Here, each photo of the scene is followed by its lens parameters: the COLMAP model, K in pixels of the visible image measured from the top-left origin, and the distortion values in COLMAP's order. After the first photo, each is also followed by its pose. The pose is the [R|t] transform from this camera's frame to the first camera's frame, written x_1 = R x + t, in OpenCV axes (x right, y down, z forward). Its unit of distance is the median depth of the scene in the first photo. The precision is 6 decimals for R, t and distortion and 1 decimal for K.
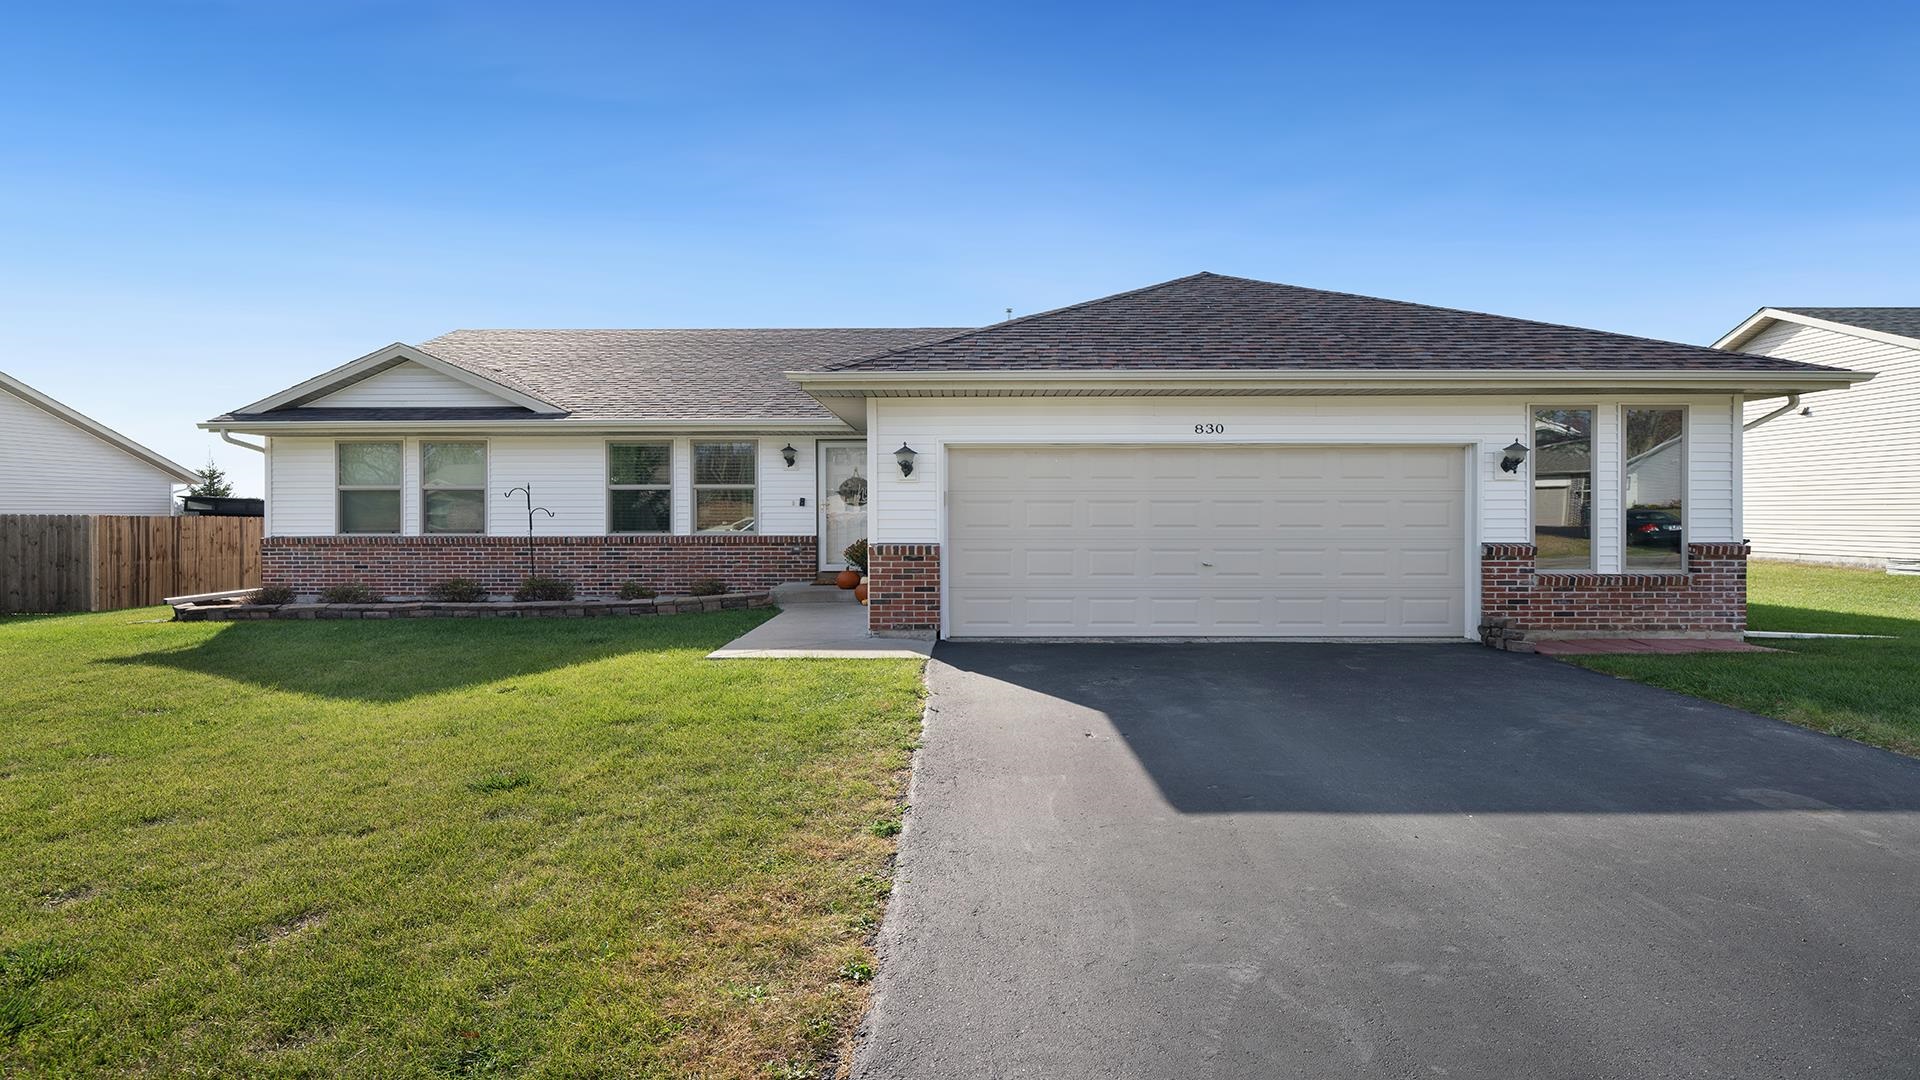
lens RADIAL K [[1038.2, 0, 960.0], [0, 1038.2, 540.0], [0, 0, 1]] dist [0.000945, -0.000317]
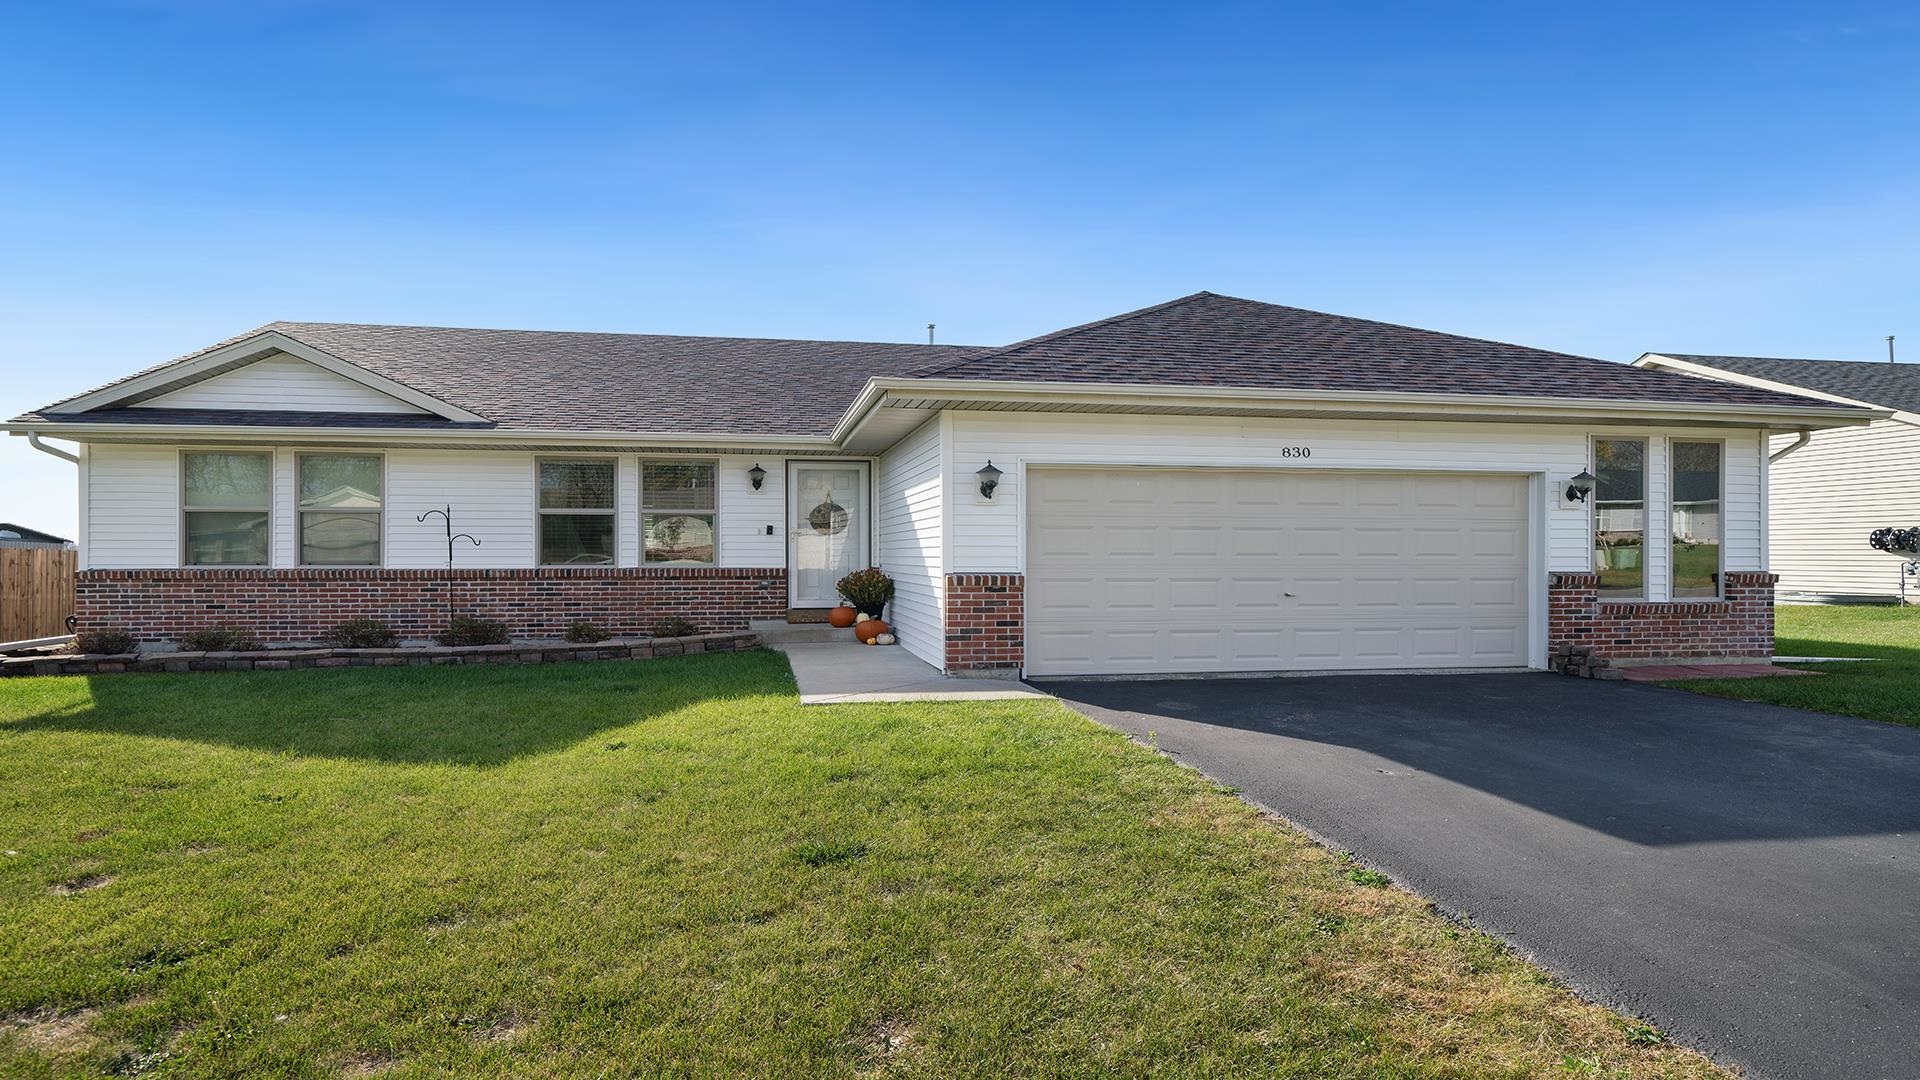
lens RADIAL K [[1114.0, 0, 960.2], [0, 1114.0, 573.9], [0, 0, 1]] dist [0.001011, 0.000199]
pose [[0.981345, -0.001080, 0.192254, -0.256674], [0.002192, 0.999982, -0.005570, 0.009427], [-0.192244, 0.005887, 0.981329, 0.056081]]
